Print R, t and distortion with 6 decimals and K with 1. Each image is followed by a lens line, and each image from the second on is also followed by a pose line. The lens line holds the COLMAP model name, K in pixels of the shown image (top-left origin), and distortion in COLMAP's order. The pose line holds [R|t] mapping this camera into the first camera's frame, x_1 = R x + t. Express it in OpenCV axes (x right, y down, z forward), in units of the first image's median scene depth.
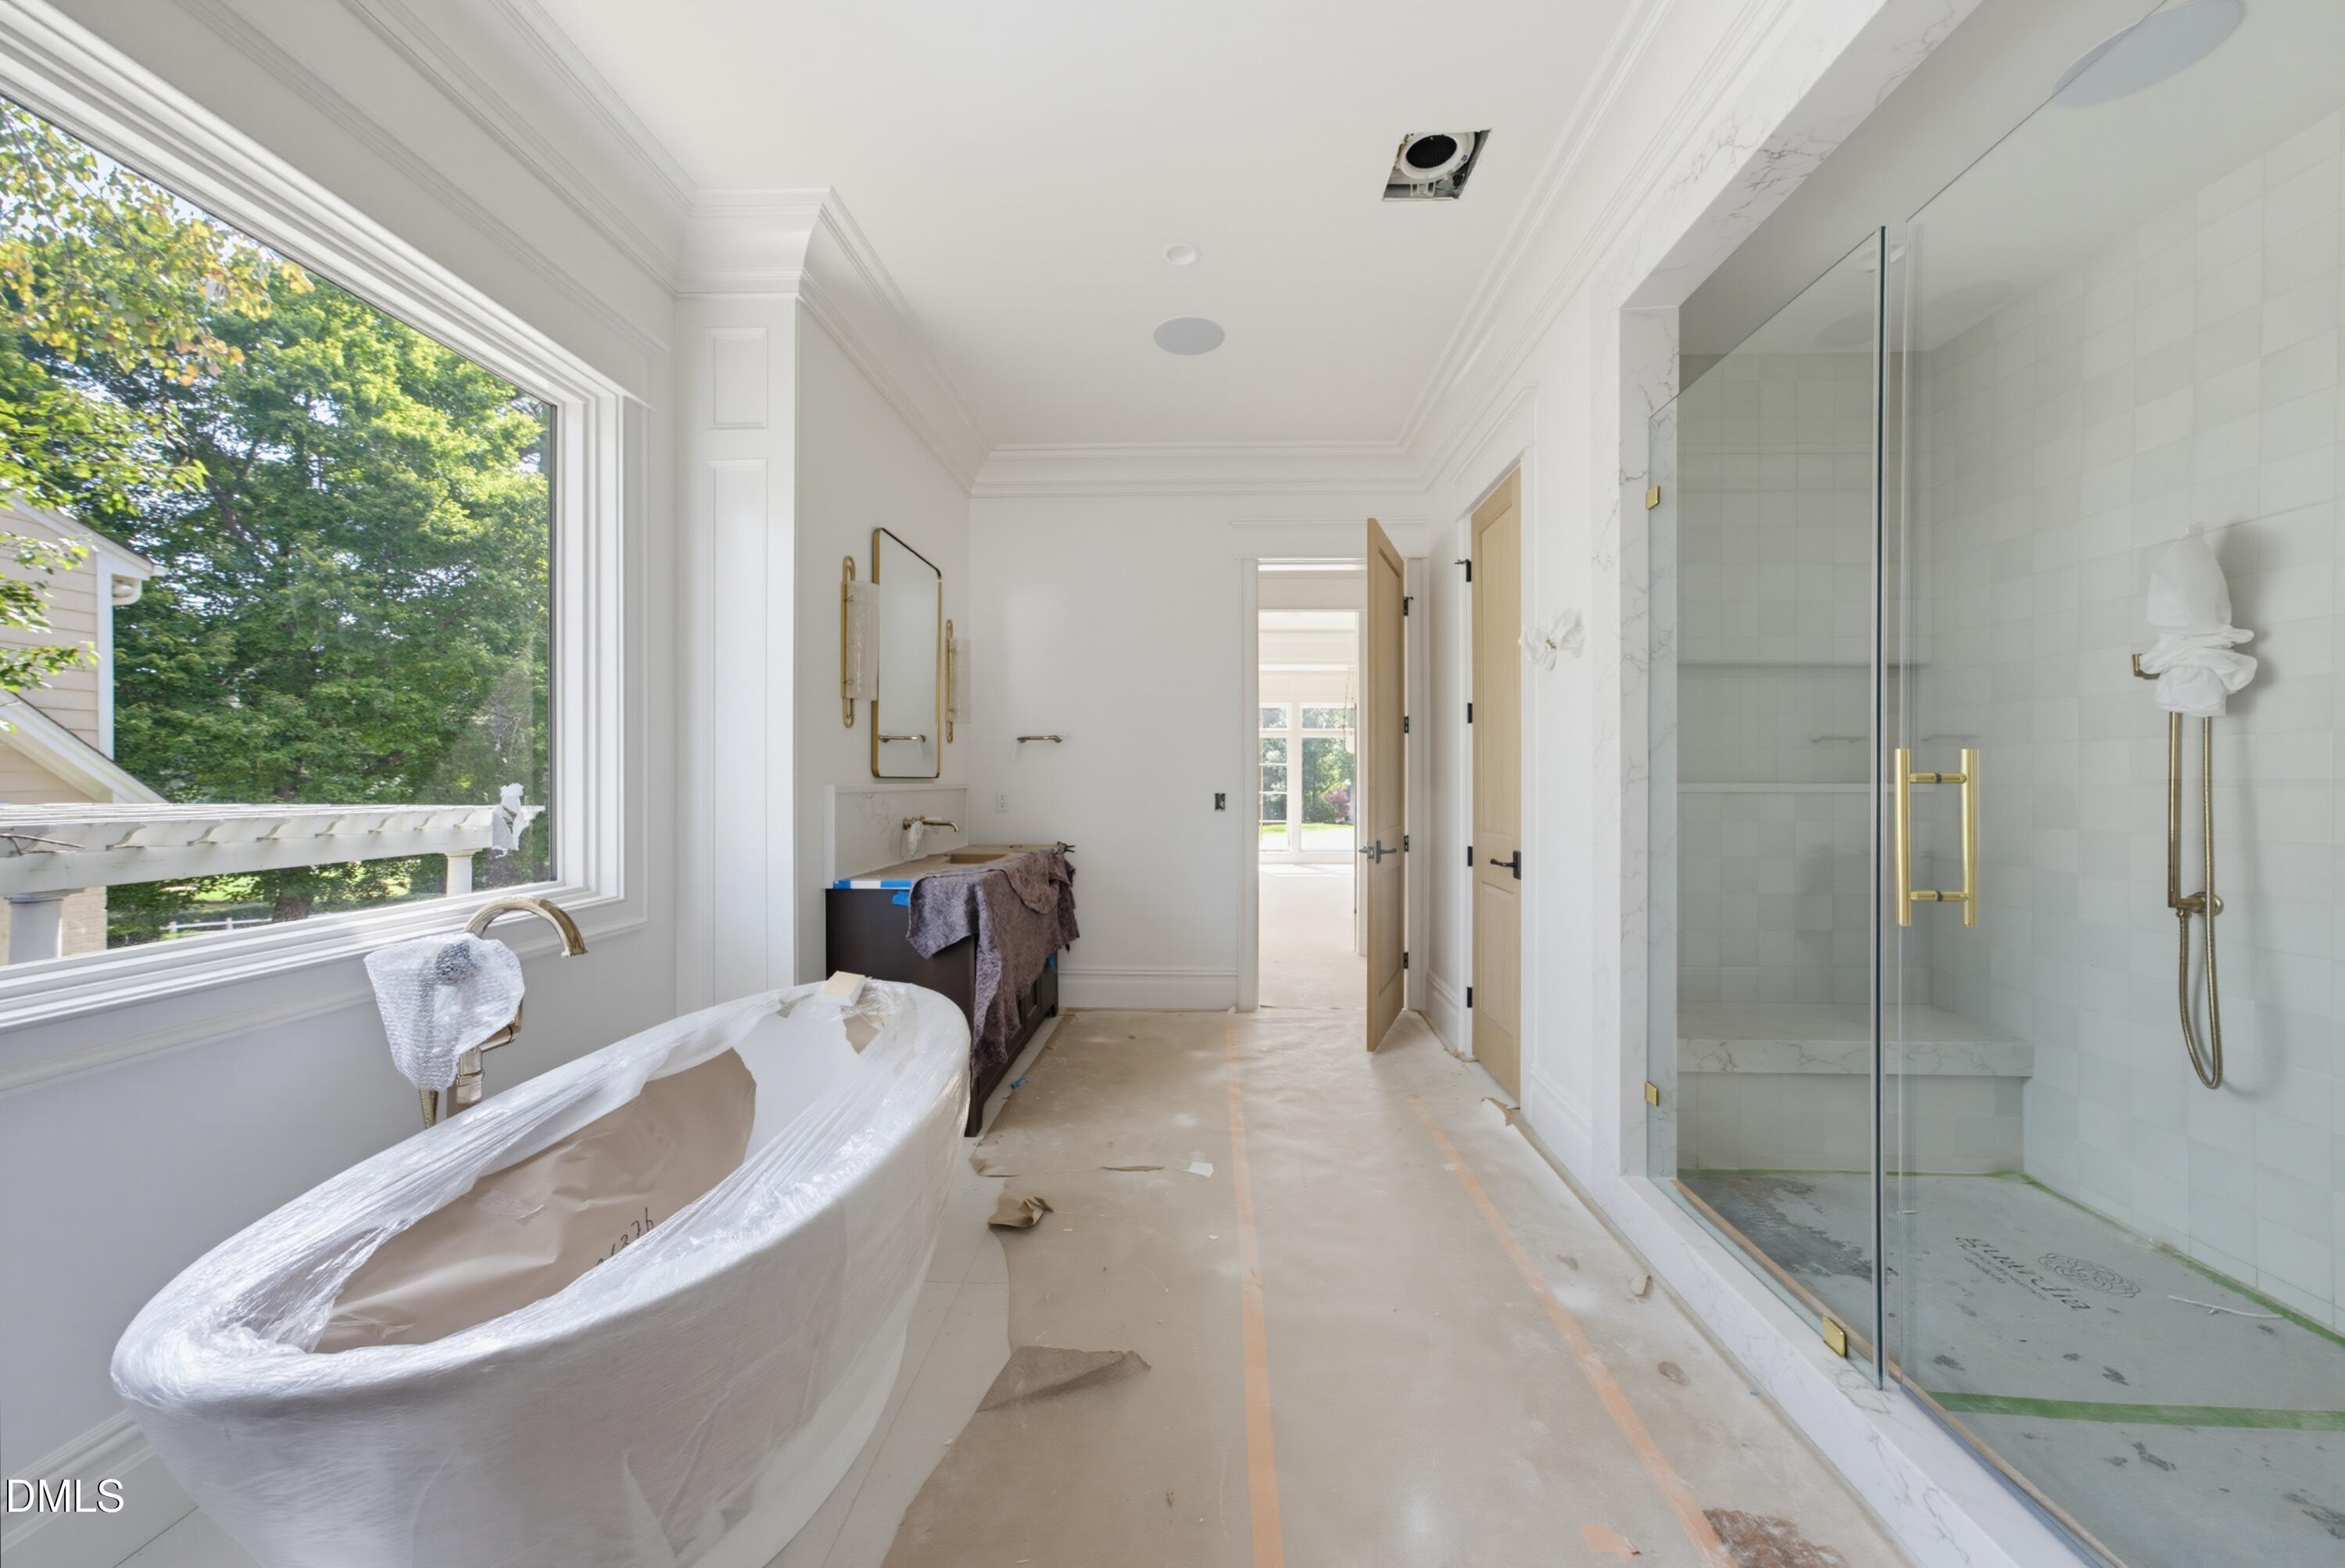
lens RADIAL K [[801.1, 0, 1172.5], [0, 801.1, 784.0], [0, 0, 1]] dist [0.001205, 0.000269]
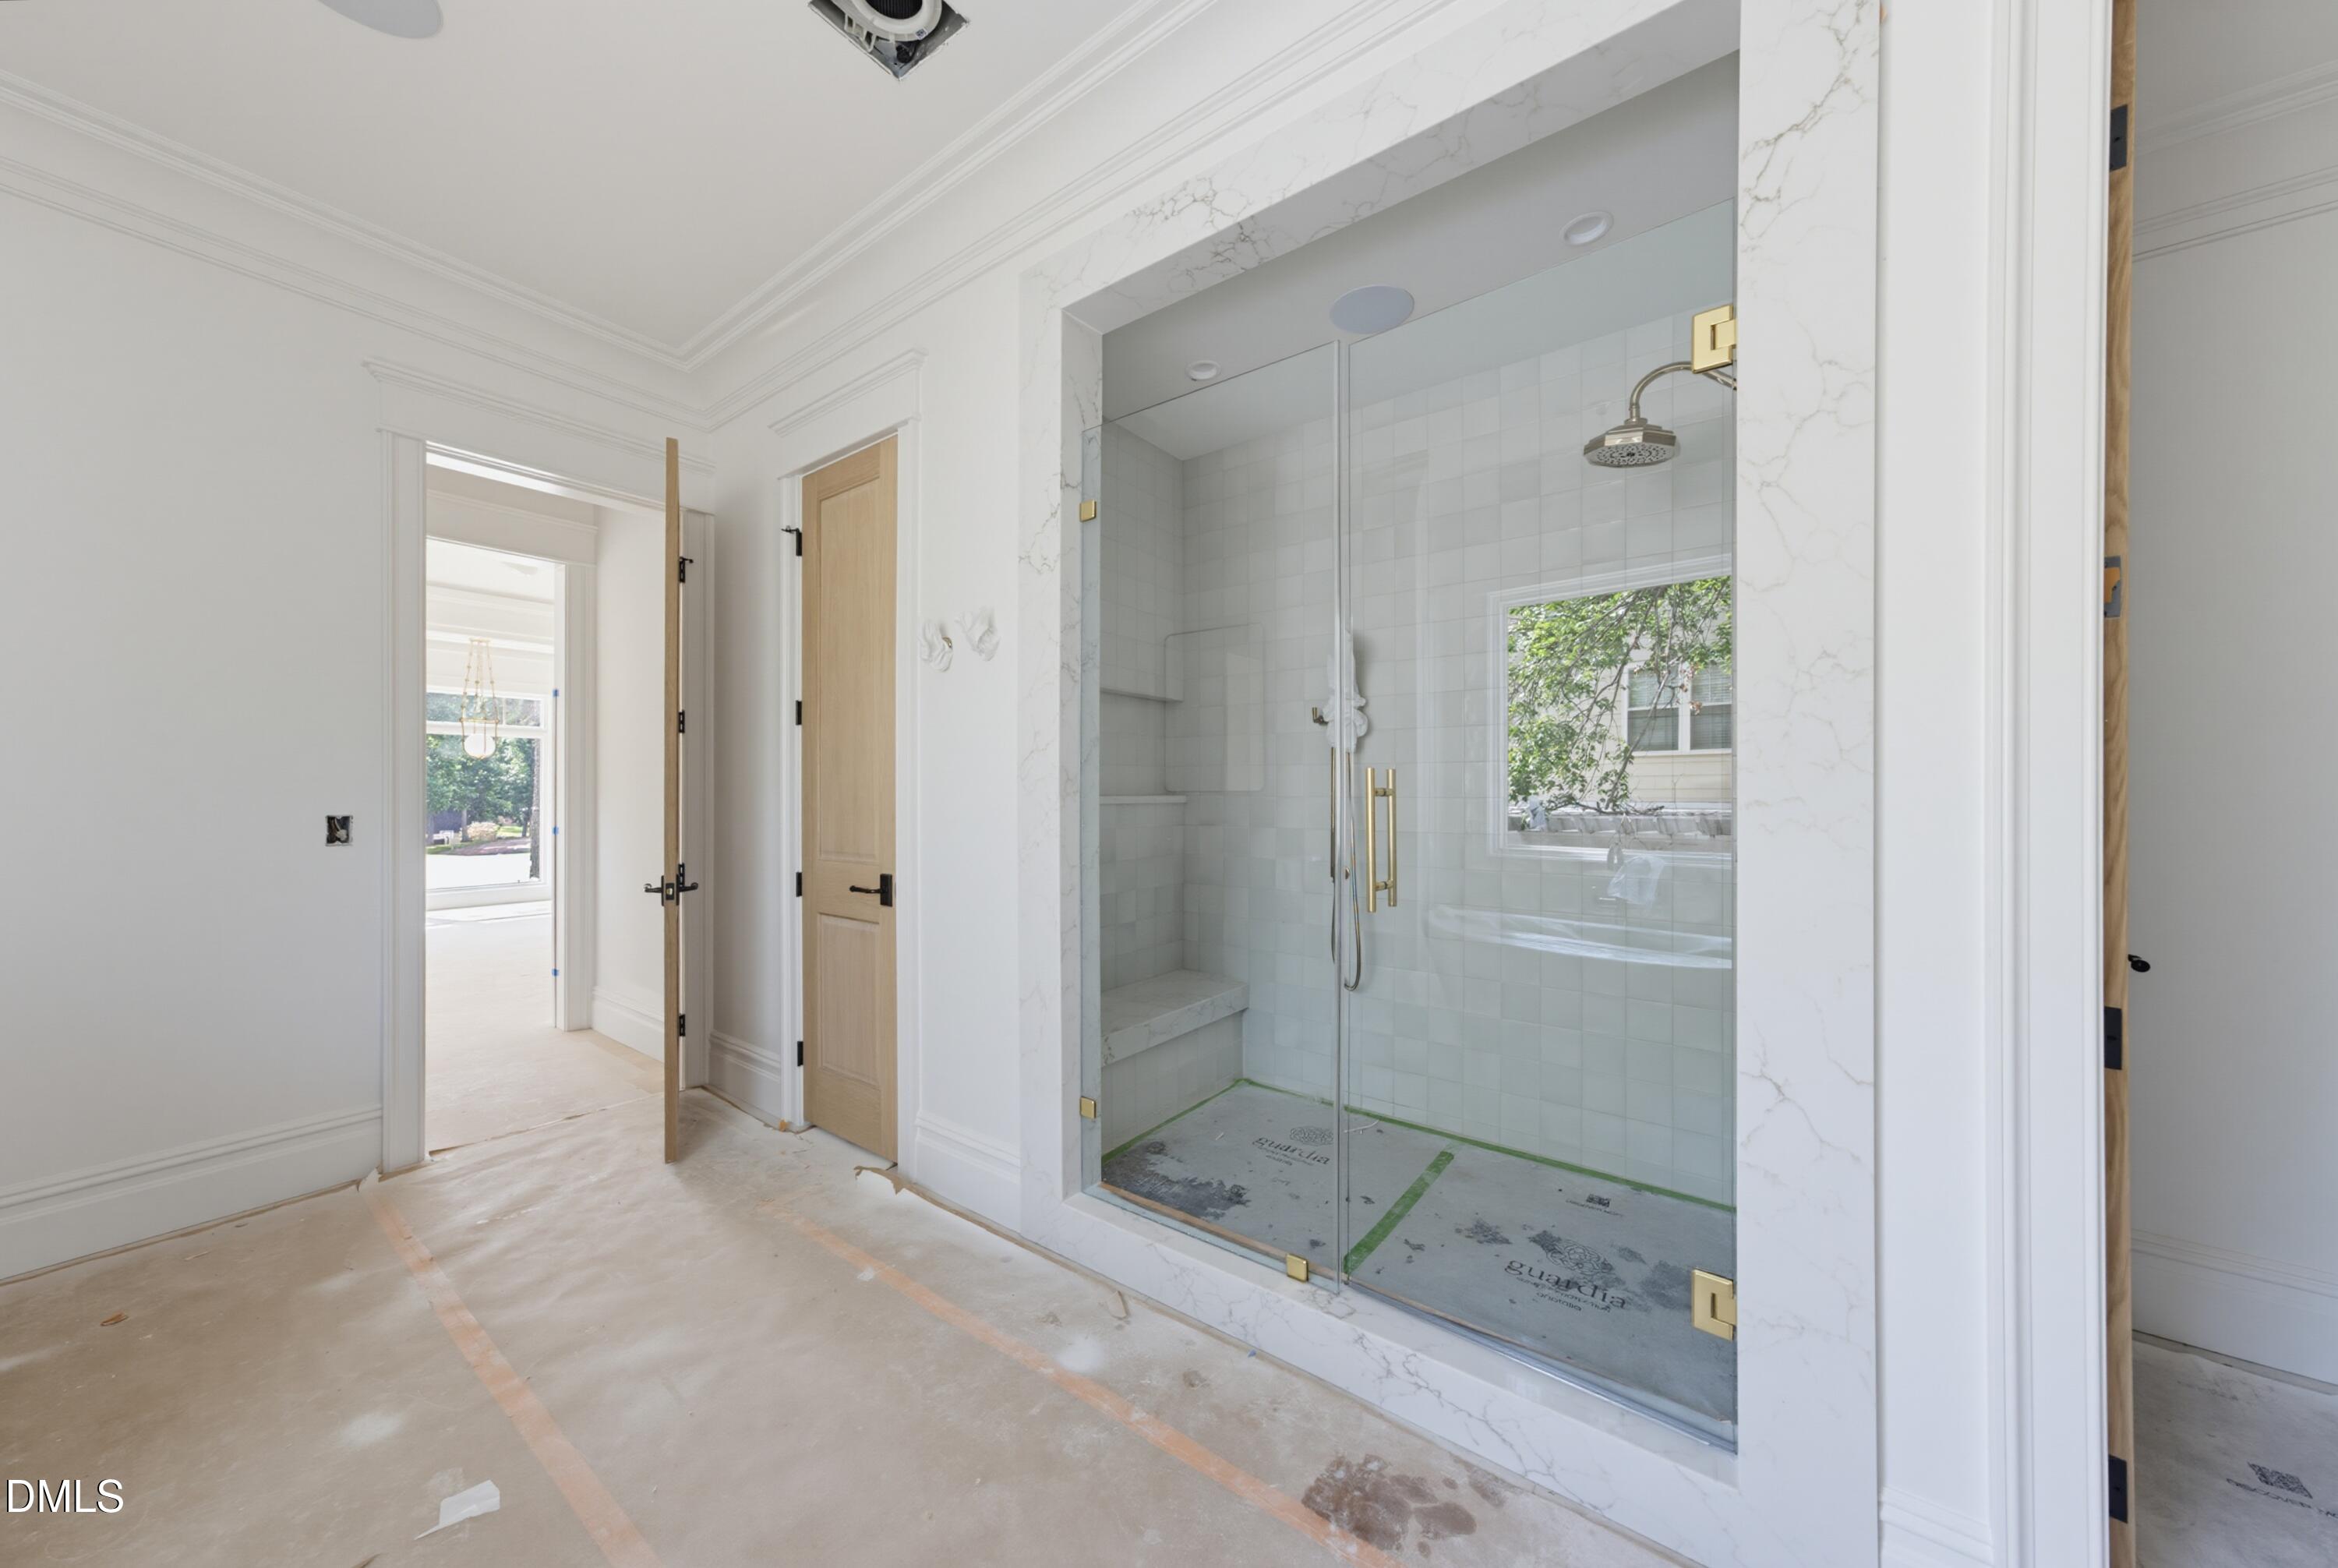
lens RADIAL K [[810.9, 0, 1168.2], [0, 810.9, 791.7], [0, 0, 1]] dist [-0.027132, 0.013551]
pose [[0.561790, 0.000689, 0.827279, -0.149844], [0.005375, 0.999976, -0.004483, -0.001056], [-0.827262, 0.006965, 0.561773, 0.293845]]
